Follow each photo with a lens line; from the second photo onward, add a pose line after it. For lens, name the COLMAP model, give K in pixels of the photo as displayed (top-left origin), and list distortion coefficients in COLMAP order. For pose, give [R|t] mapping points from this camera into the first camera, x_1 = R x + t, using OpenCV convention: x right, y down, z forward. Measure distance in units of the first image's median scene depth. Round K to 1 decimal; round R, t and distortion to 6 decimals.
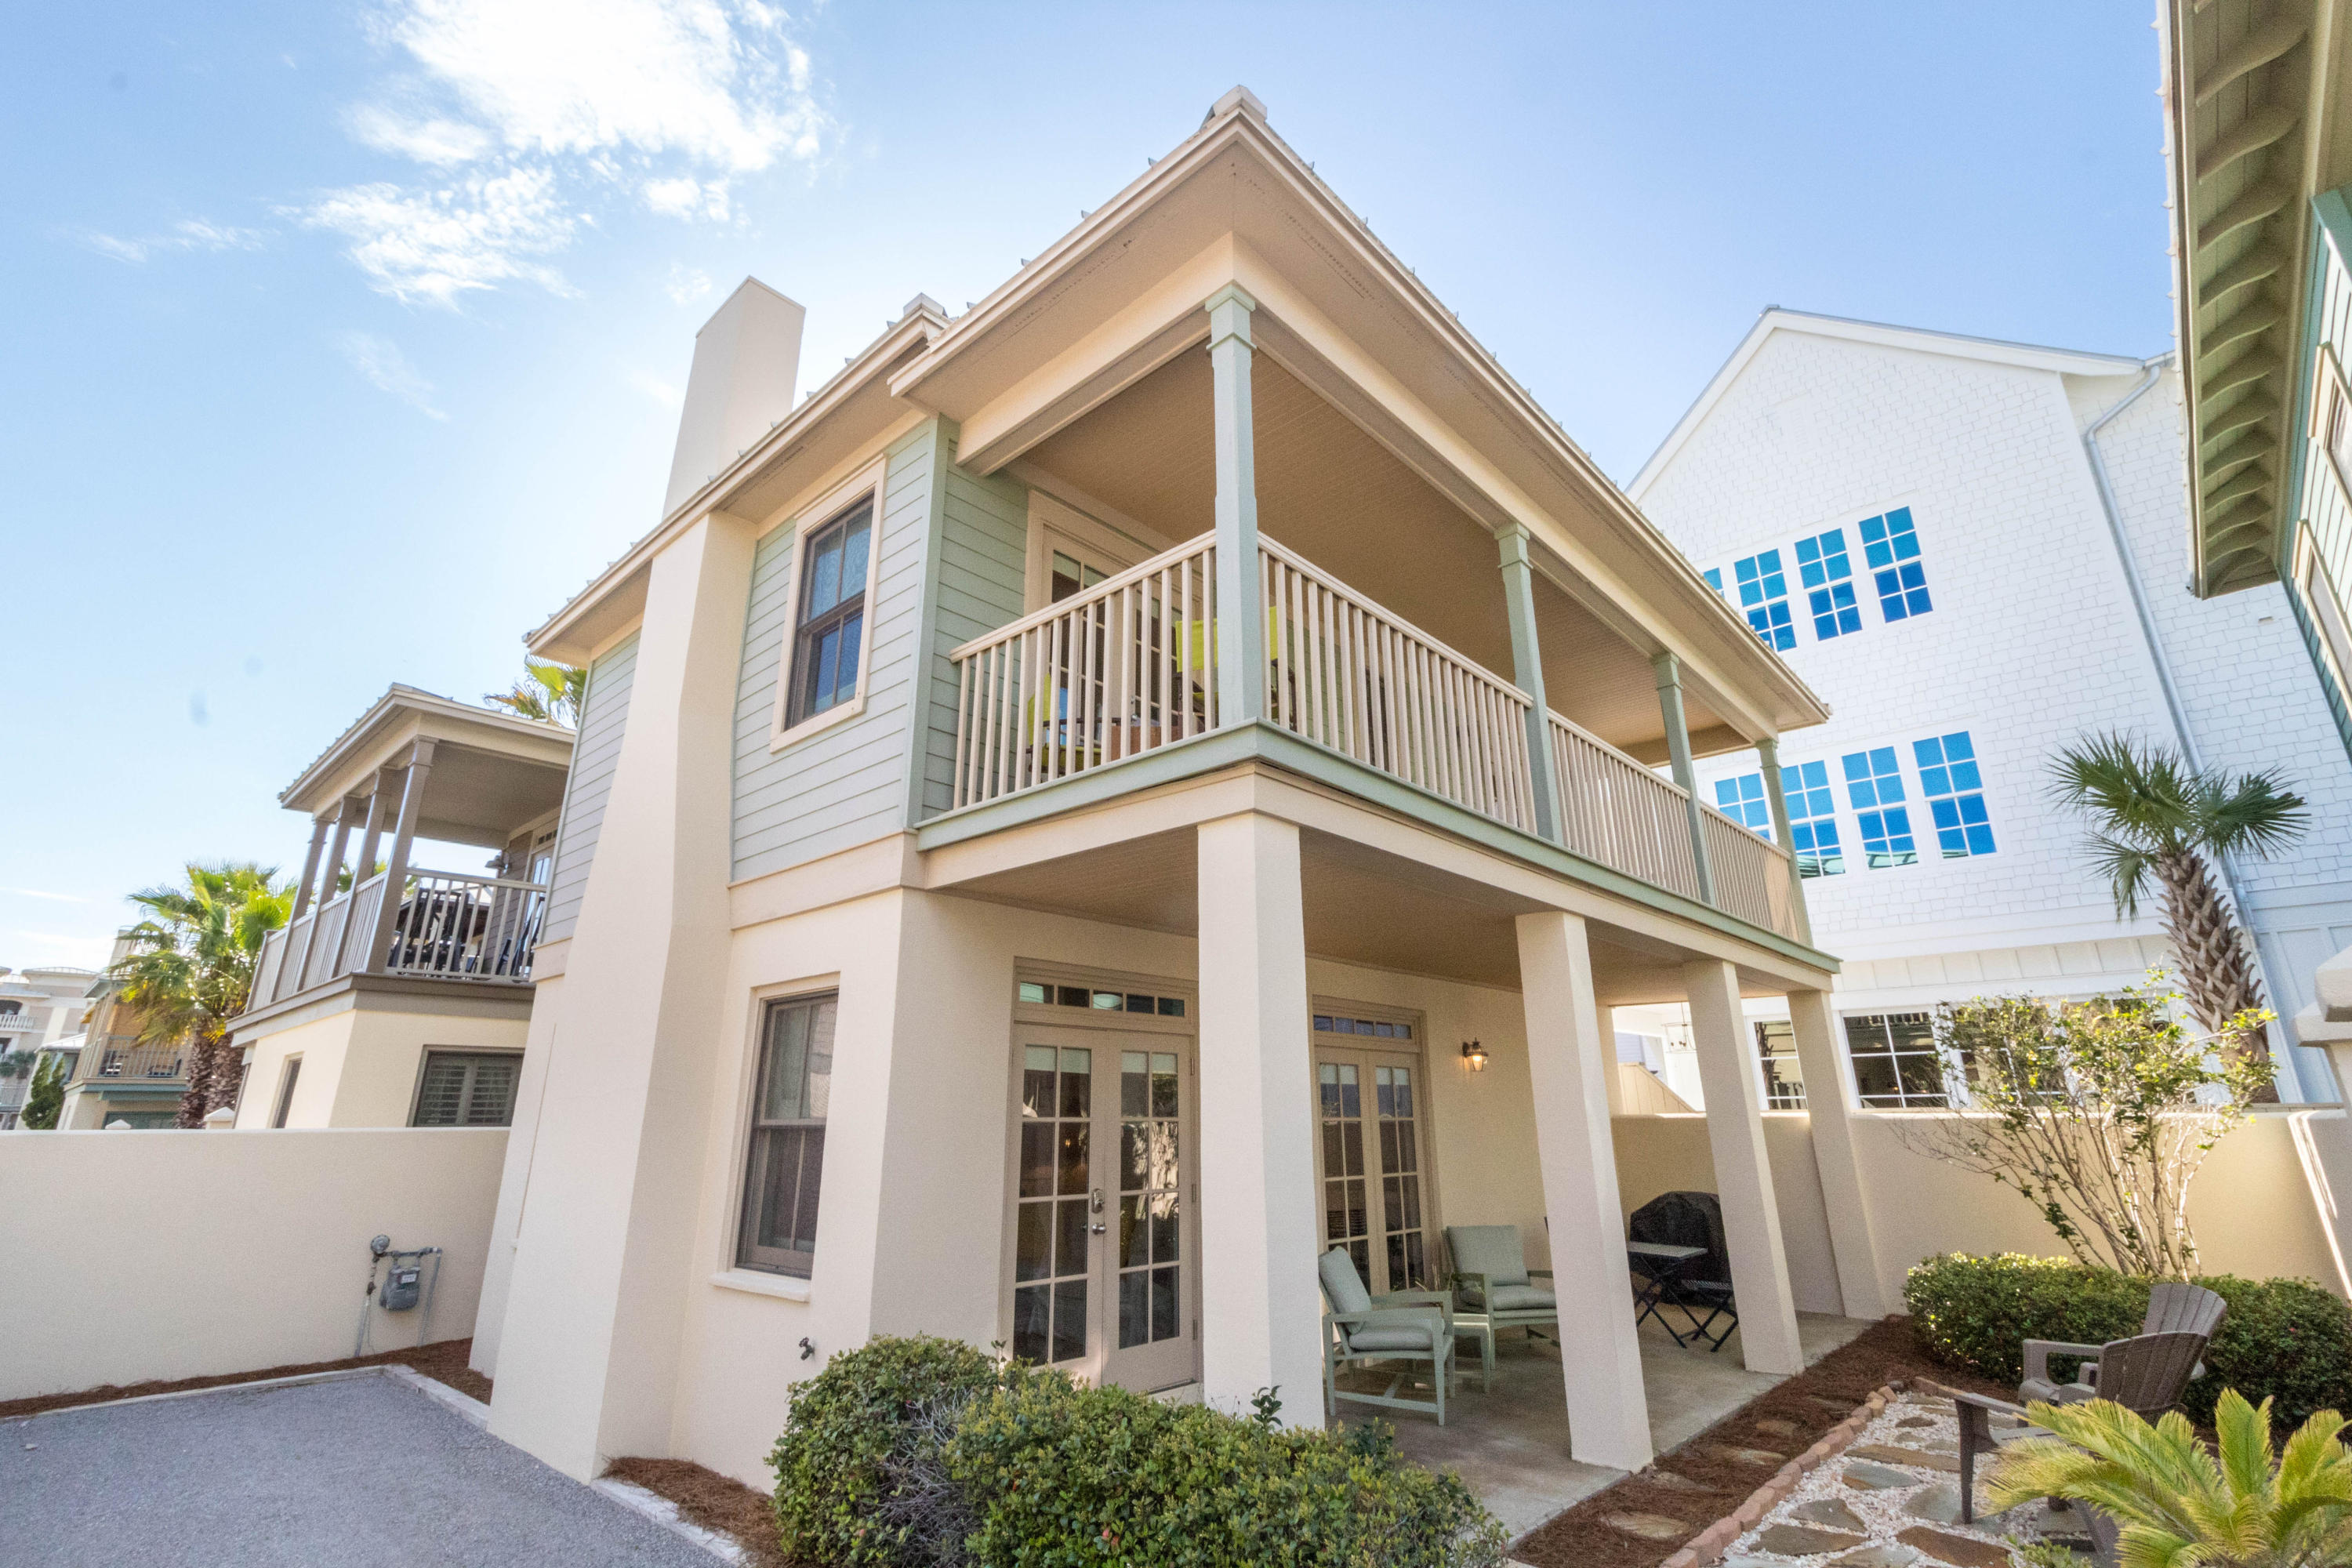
lens RADIAL K [[1075.4, 0, 1180.7], [0, 1075.4, 750.1], [0, 0, 1]] dist [0.003342, 0.000315]
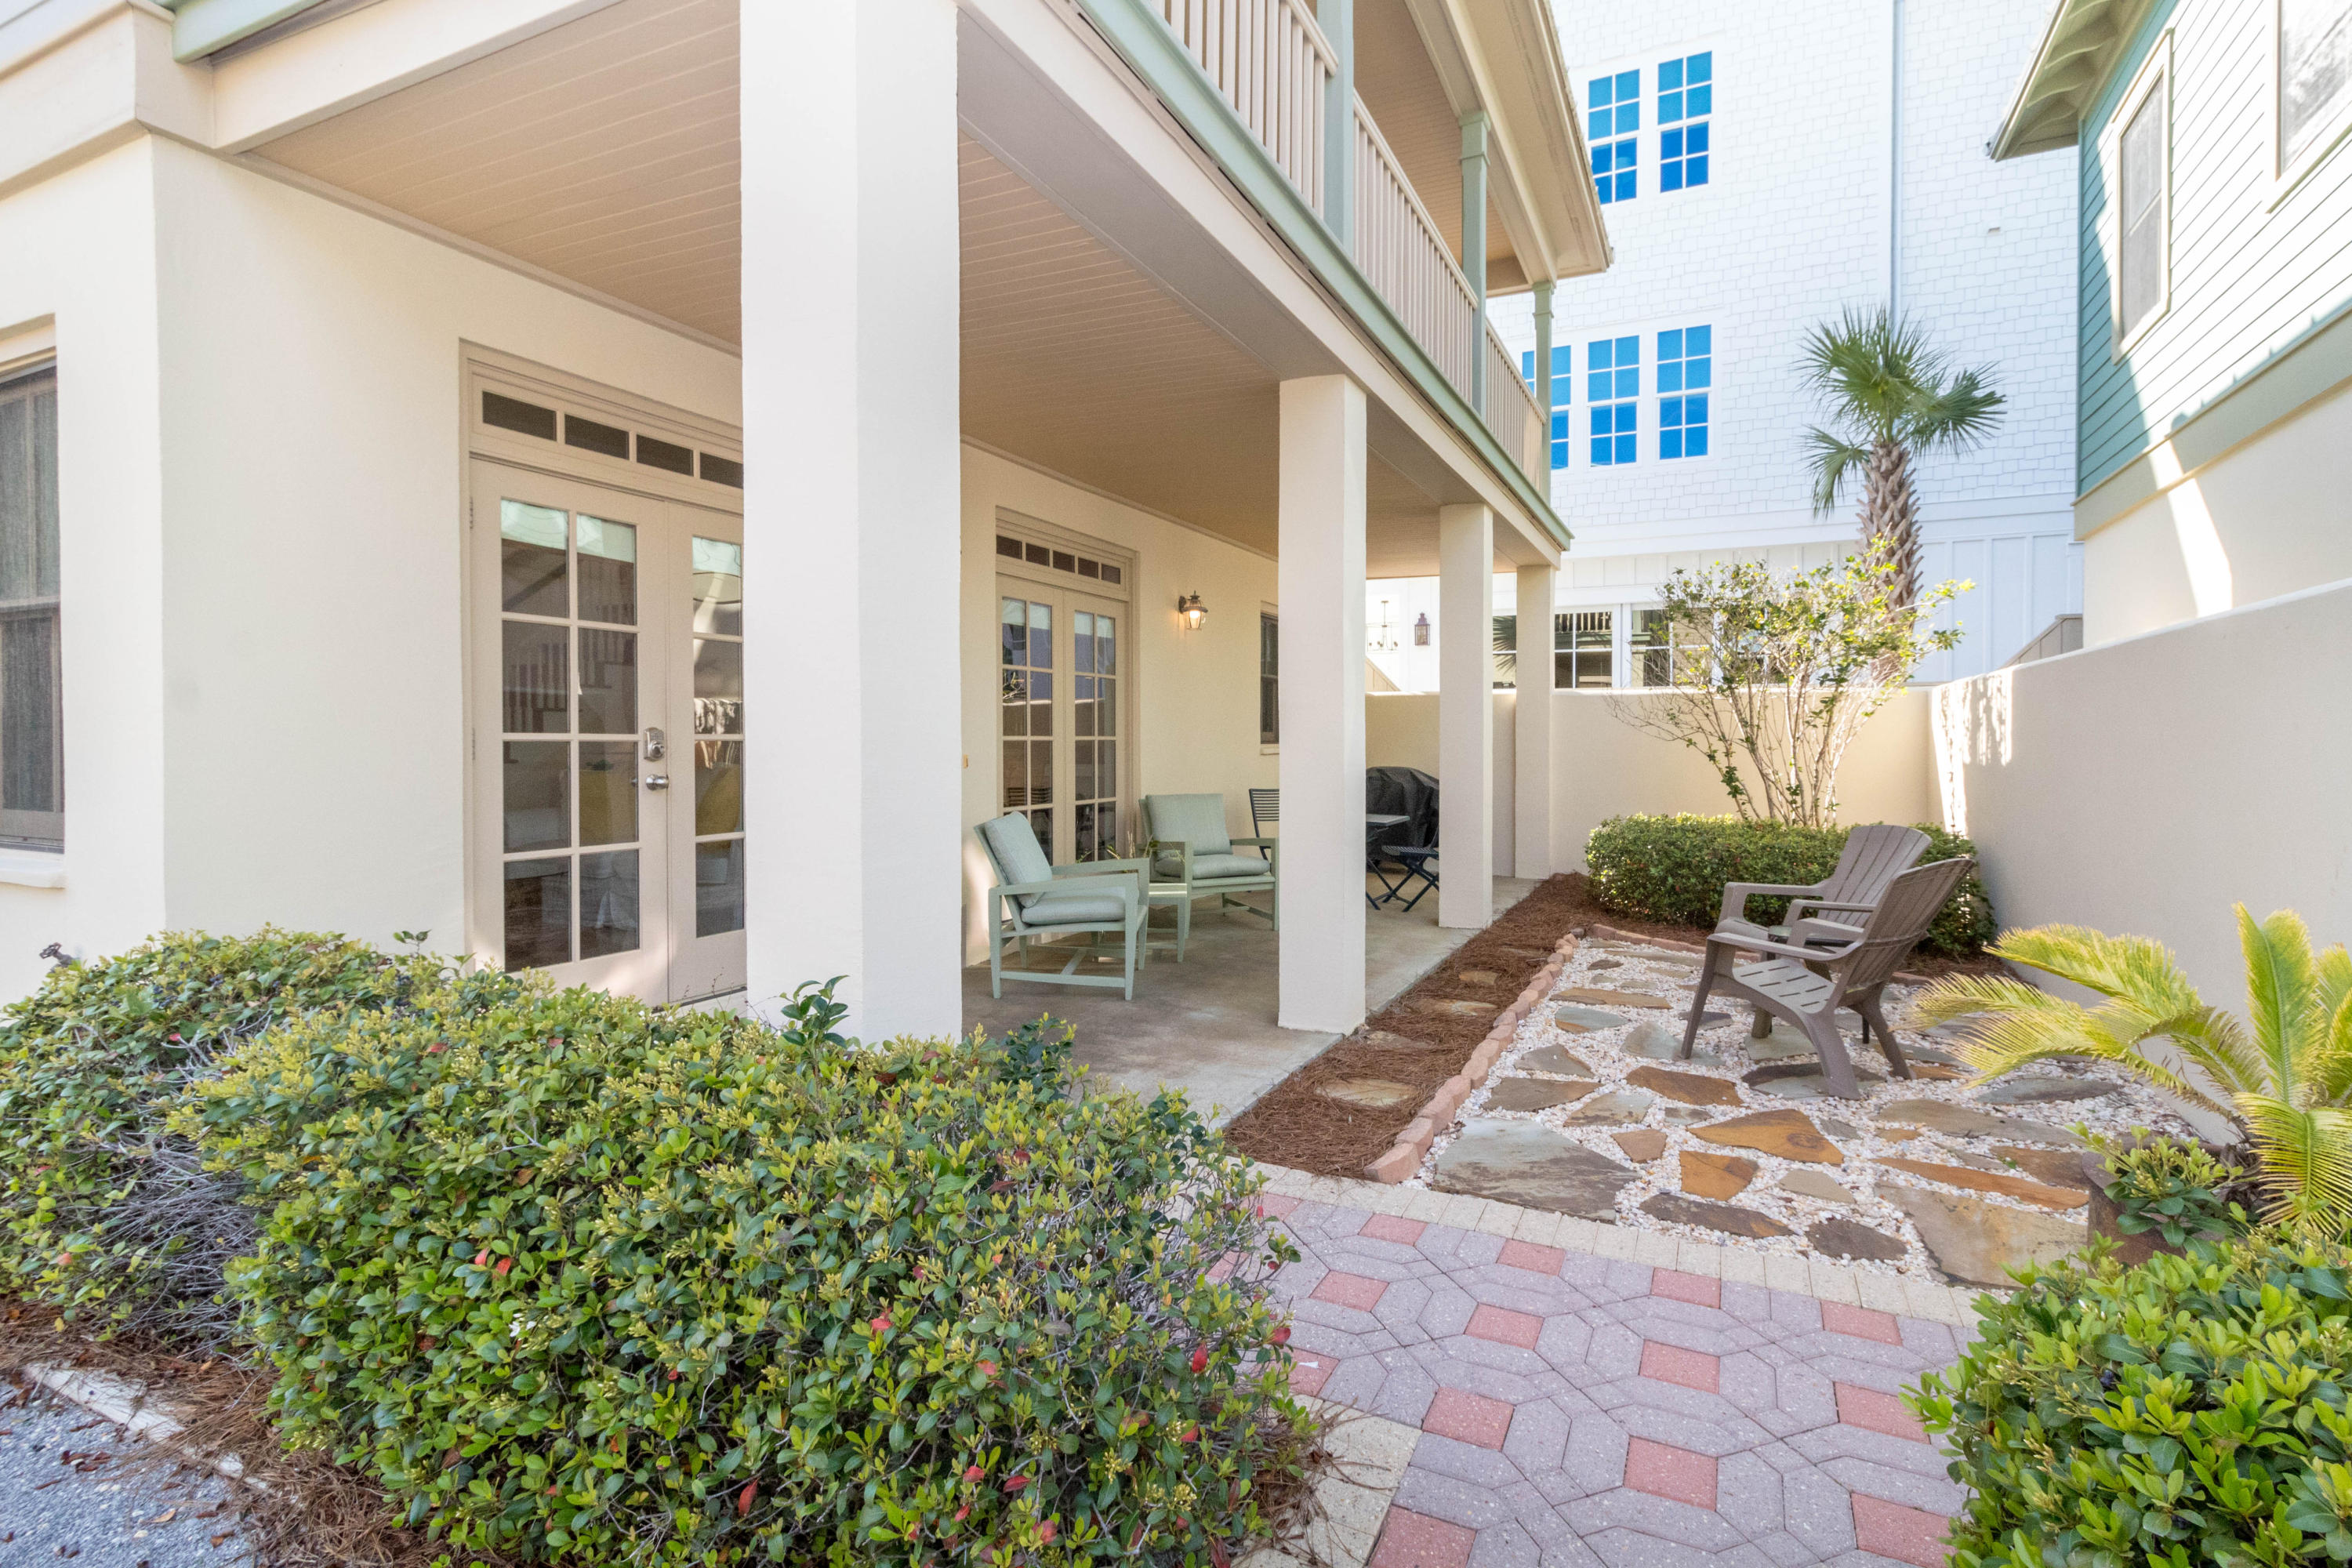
lens RADIAL K [[1103.5, 0, 1211.0], [0, 1103.5, 753.0], [0, 0, 1]] dist [0.004329, 0.000205]
pose [[0.955984, 0.001300, 0.293415, 0.050785], [-0.100695, 0.940713, 0.323912, 0.158368], [-0.275598, -0.339200, 0.899438, 0.269359]]
